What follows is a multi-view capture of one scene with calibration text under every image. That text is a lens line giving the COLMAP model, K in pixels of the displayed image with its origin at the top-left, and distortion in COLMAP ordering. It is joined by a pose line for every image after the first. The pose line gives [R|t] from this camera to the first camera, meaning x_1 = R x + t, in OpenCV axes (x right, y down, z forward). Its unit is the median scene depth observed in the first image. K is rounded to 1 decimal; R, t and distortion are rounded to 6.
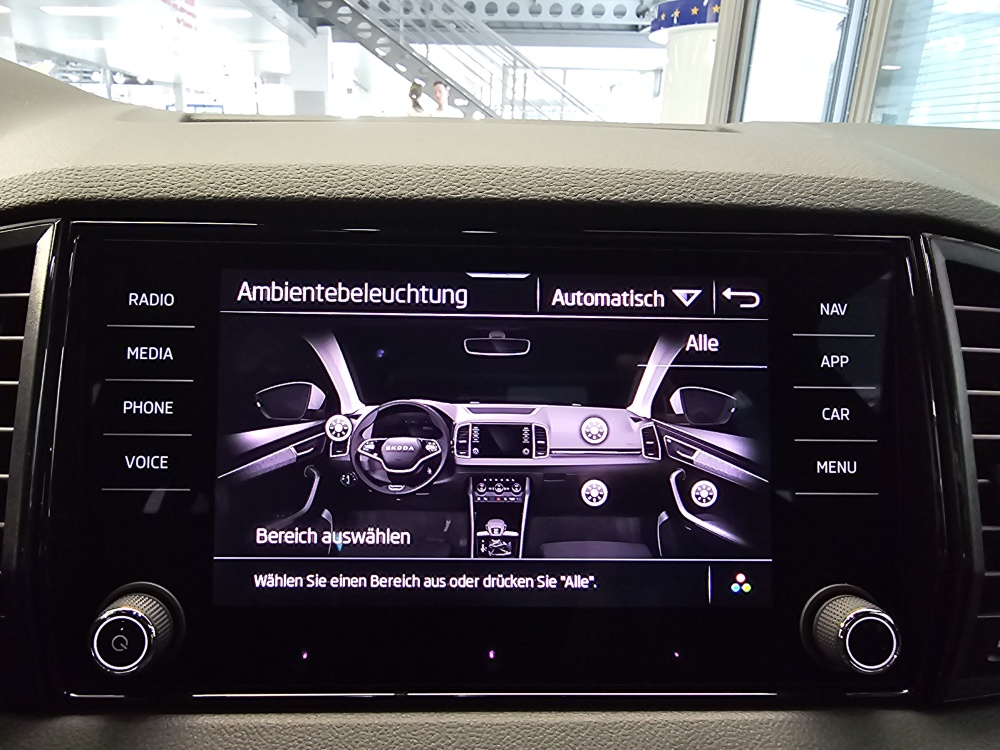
lens RADIAL K [[679.0, 0, 451.0], [0, 679.0, 365.5], [0, 0, 1]] dist [-0.000921, -0.002518]
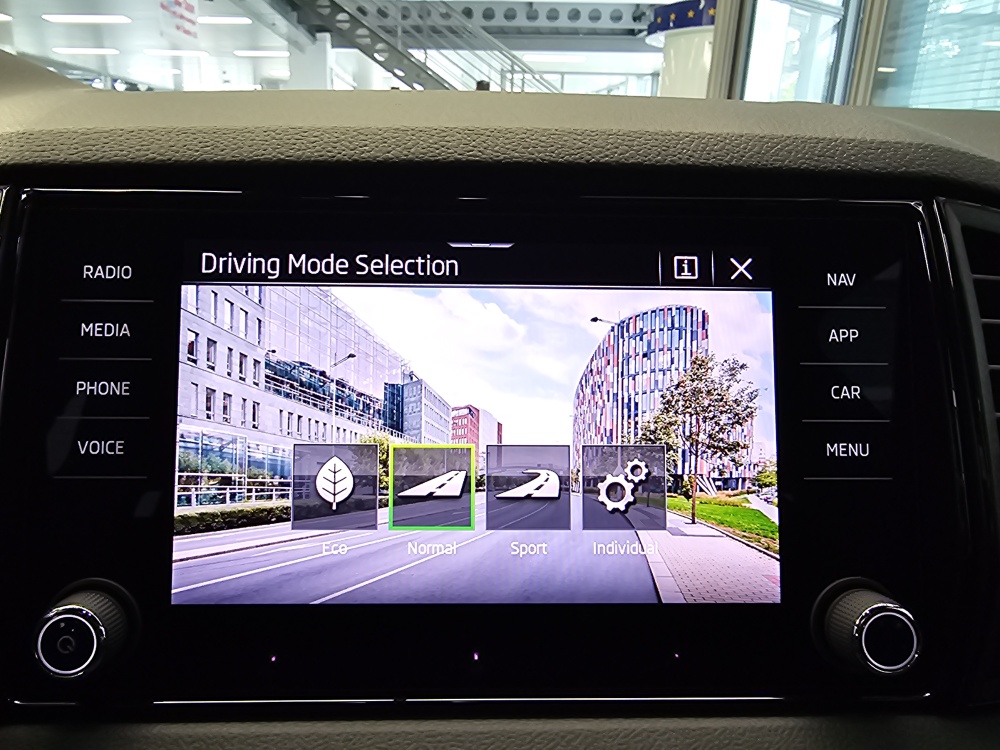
lens RADIAL K [[679.0, 0, 449.3], [0, 679.0, 355.4], [0, 0, 1]] dist [-0.000921, -0.002518]
pose [[0.999983, -0.005189, -0.002505, 0.028336], [0.005137, 0.999783, -0.020202, 0.037446], [0.002610, 0.020189, 0.999793, 0.072520]]
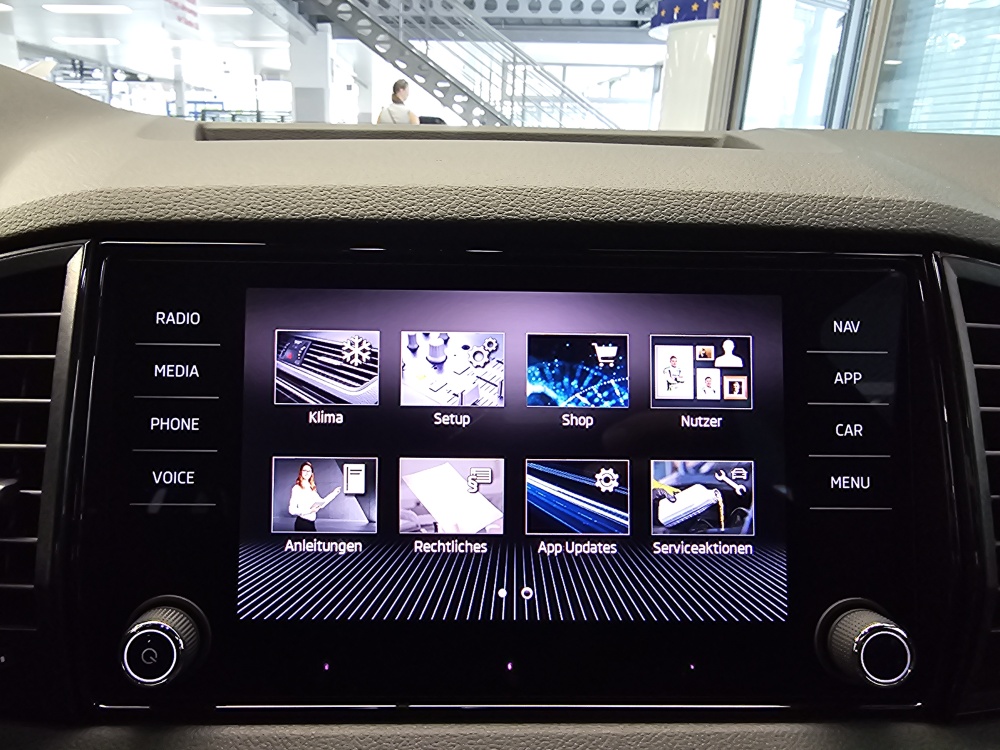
lens RADIAL K [[679.0, 0, 445.4], [0, 679.0, 358.9], [0, 0, 1]] dist [-0.000921, -0.002518]
pose [[0.999977, 0.000021, -0.006796, -0.030954], [-0.000041, 0.999996, -0.002883, -0.032525], [0.006796, 0.002883, 0.999973, -0.019931]]
